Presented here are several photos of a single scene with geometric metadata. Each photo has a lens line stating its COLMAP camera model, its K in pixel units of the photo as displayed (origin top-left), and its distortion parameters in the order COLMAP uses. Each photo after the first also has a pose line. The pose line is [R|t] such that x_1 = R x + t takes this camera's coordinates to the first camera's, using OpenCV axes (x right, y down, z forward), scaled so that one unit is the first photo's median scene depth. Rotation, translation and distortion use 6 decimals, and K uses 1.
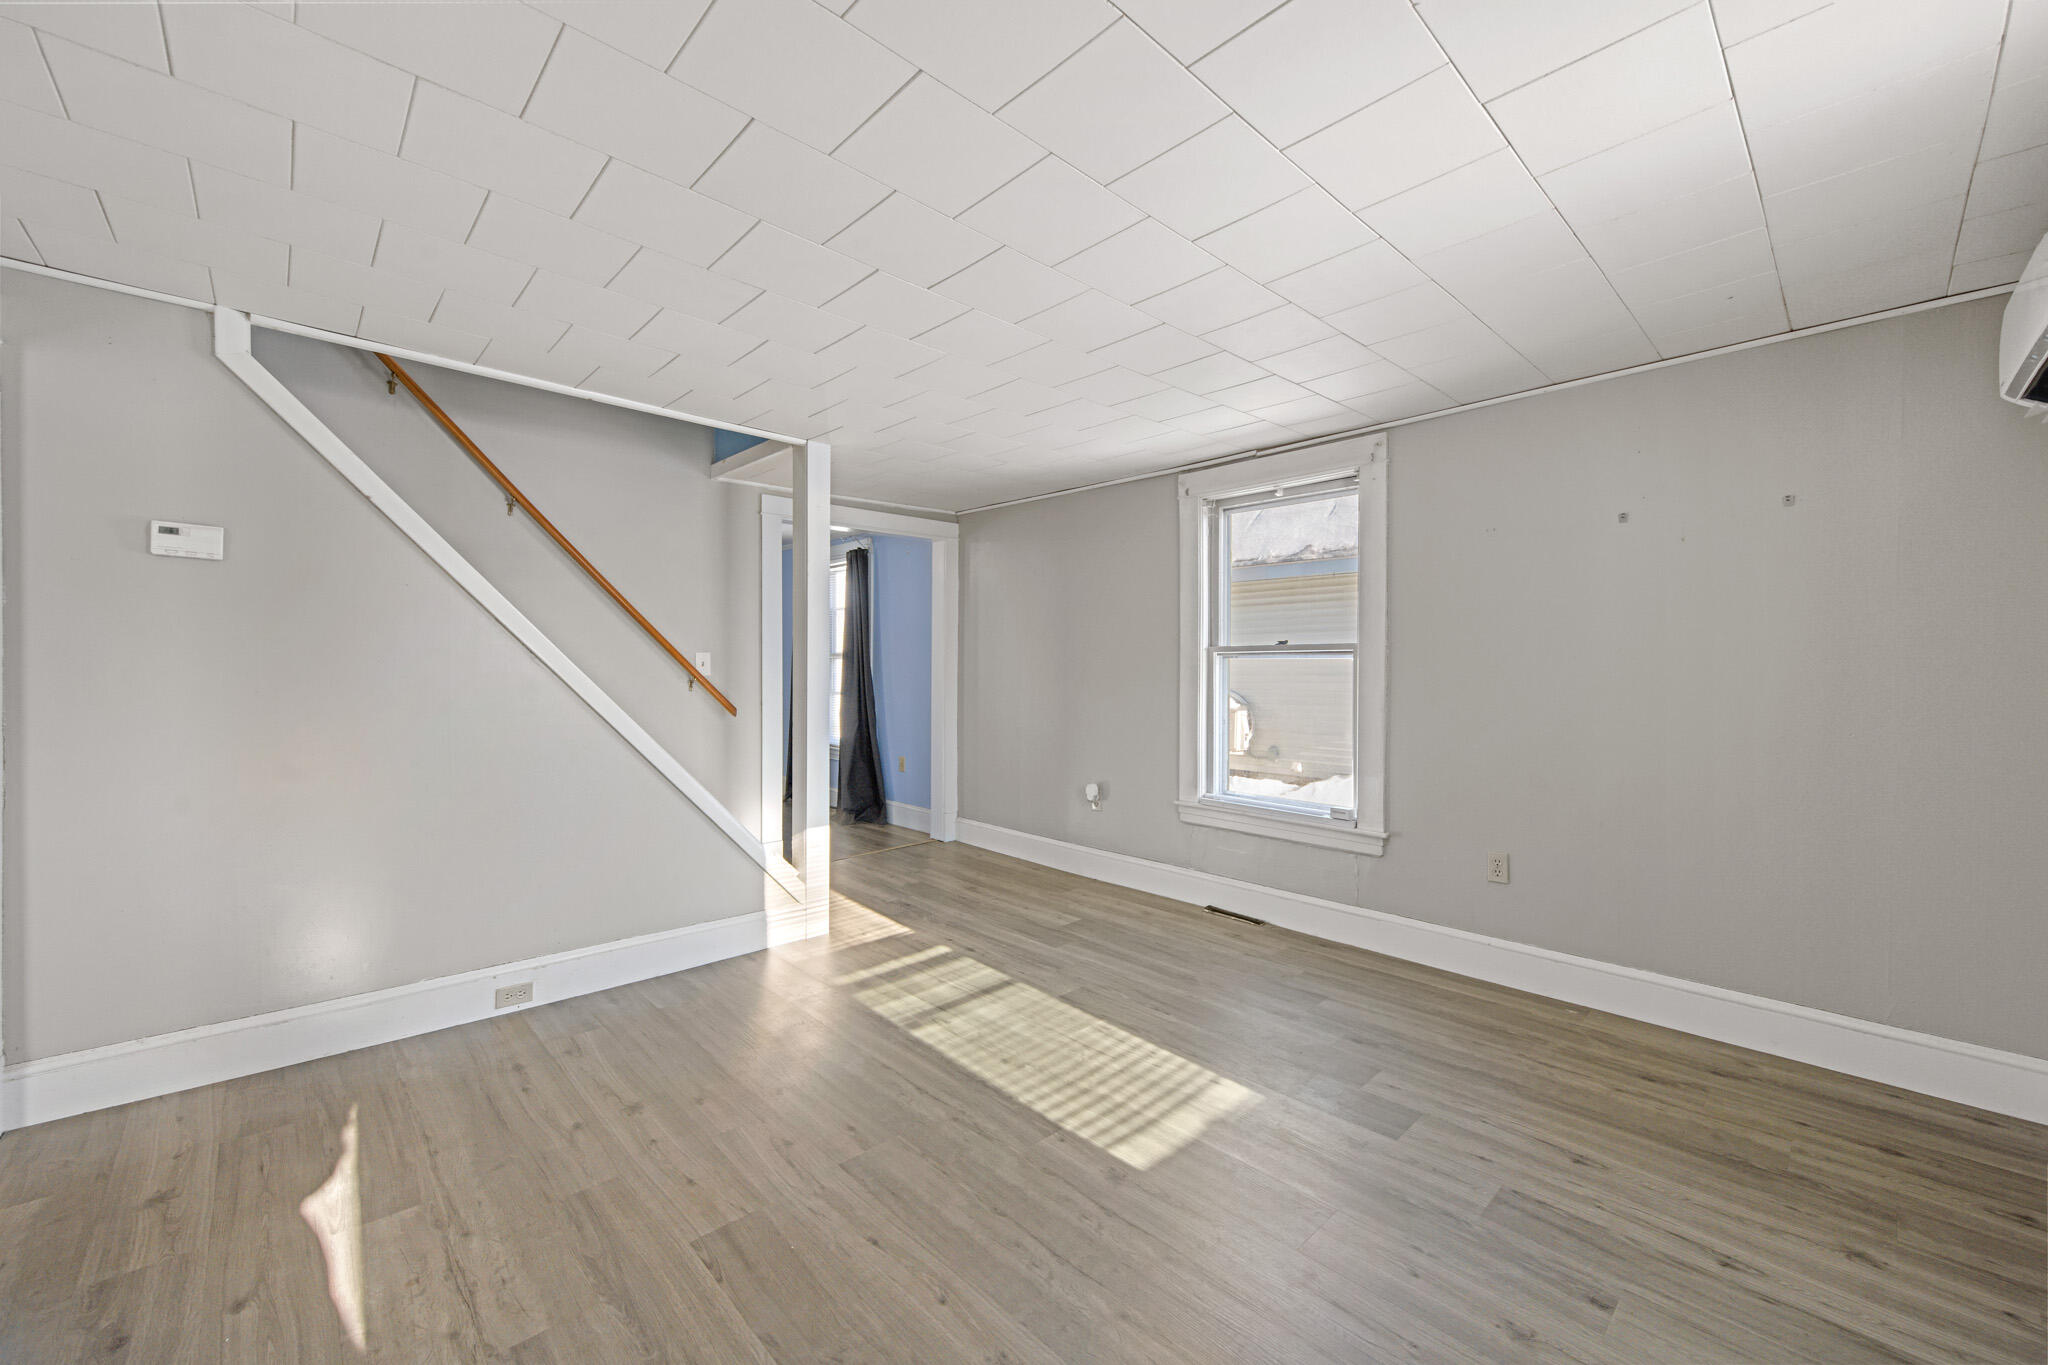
lens RADIAL K [[818.5, 0, 1016.1], [0, 818.5, 669.4], [0, 0, 1]] dist [-0.001757, 0.000104]
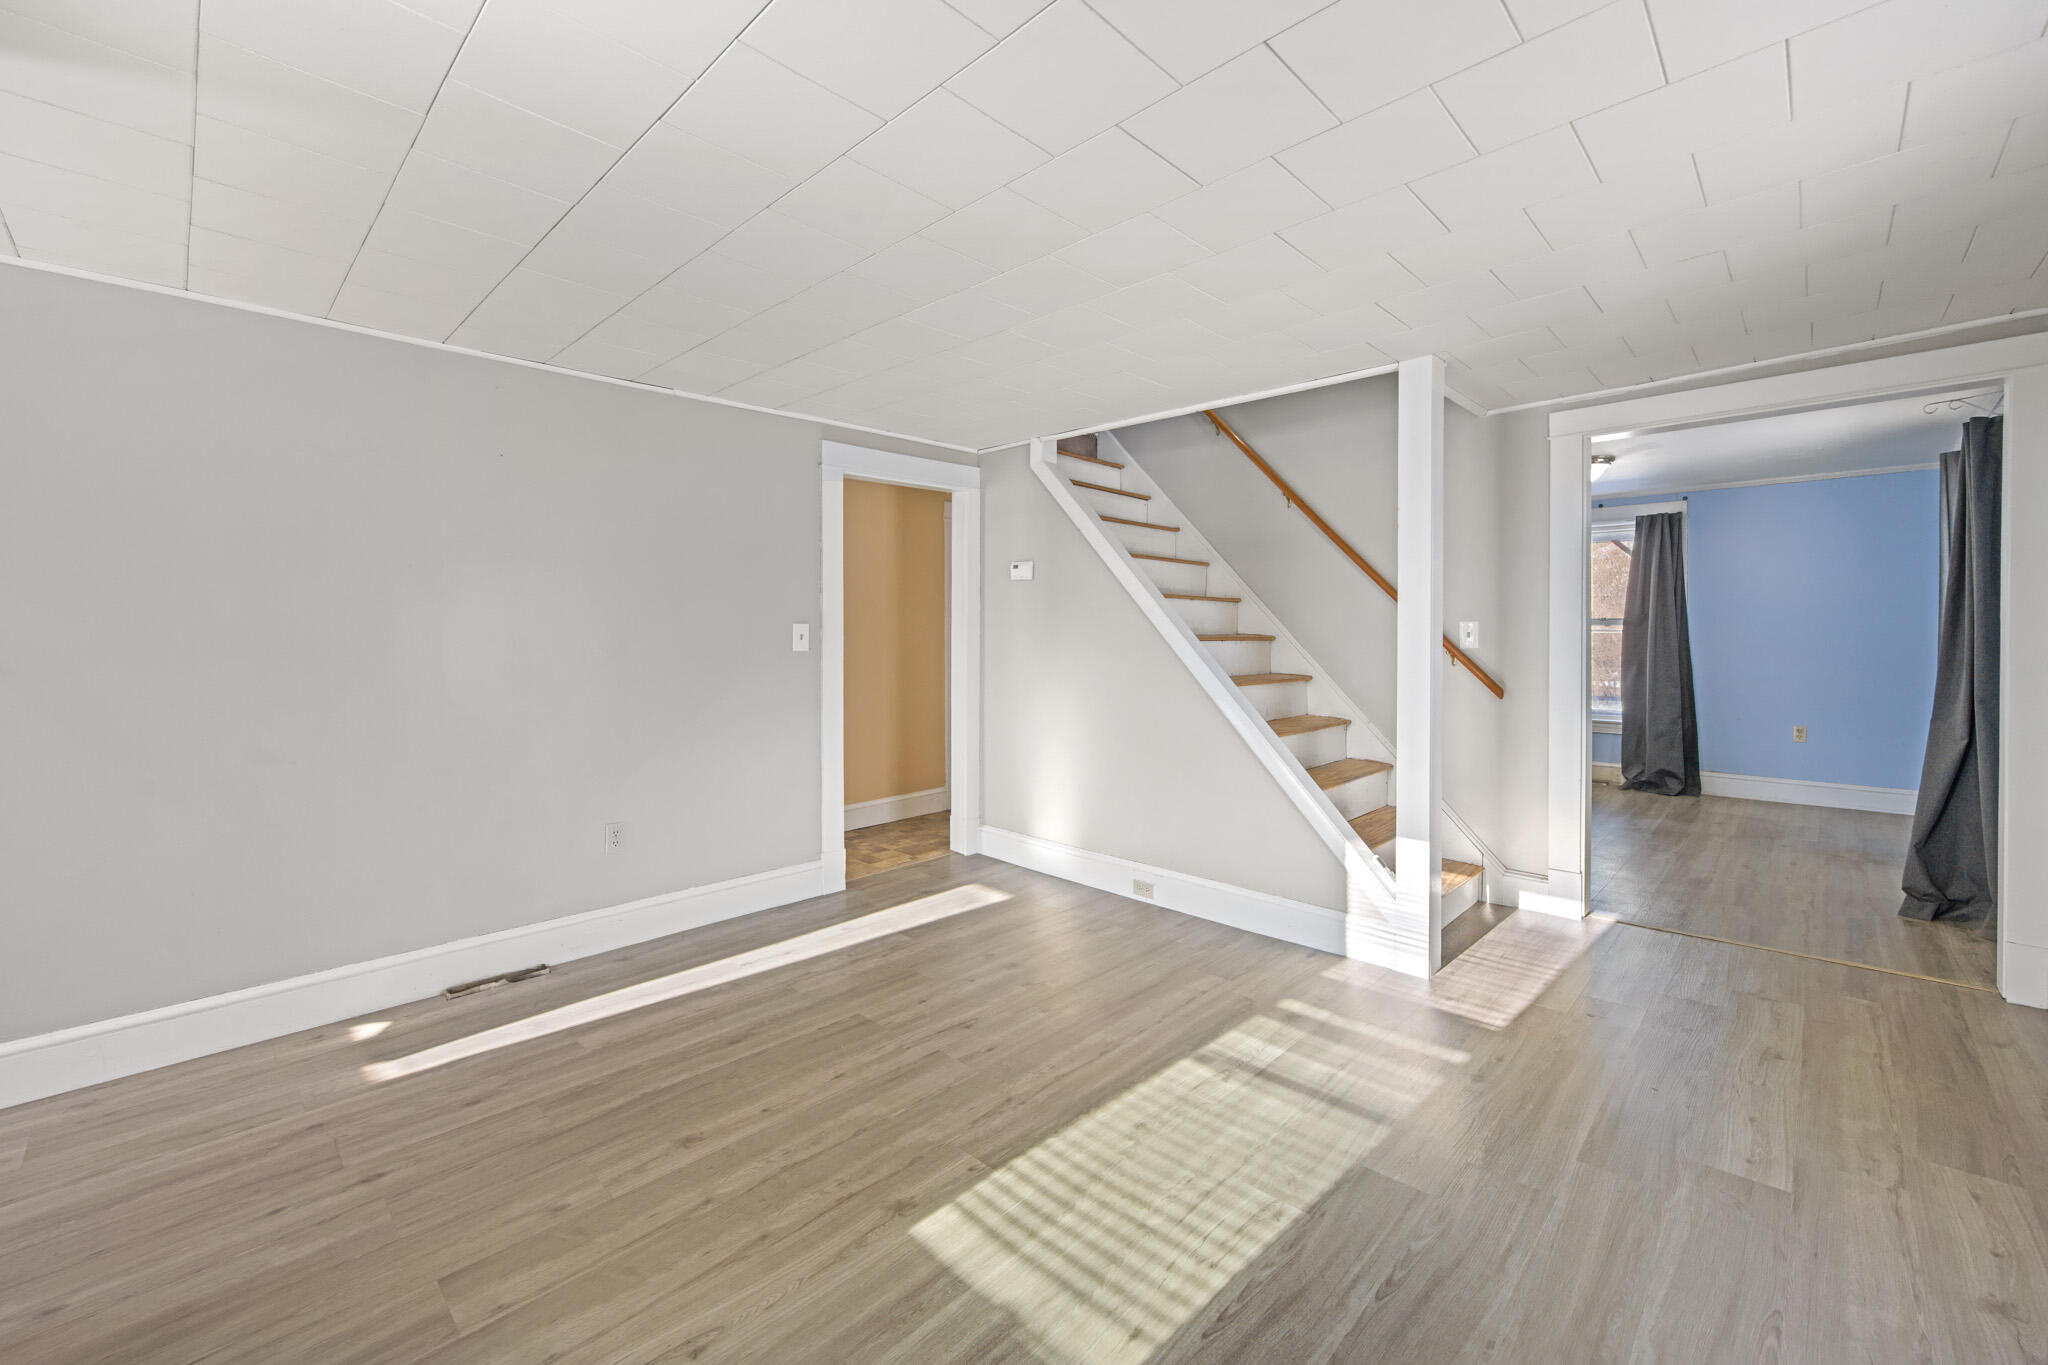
lens RADIAL K [[818.5, 0, 1008.9], [0, 818.5, 640.1], [0, 0, 1]] dist [-0.001757, 0.000104]
pose [[0.041494, 0.003082, -0.999134, 0.774071], [-0.003473, 0.999990, 0.002941, -0.004887], [0.999133, 0.003348, 0.041504, 0.817416]]
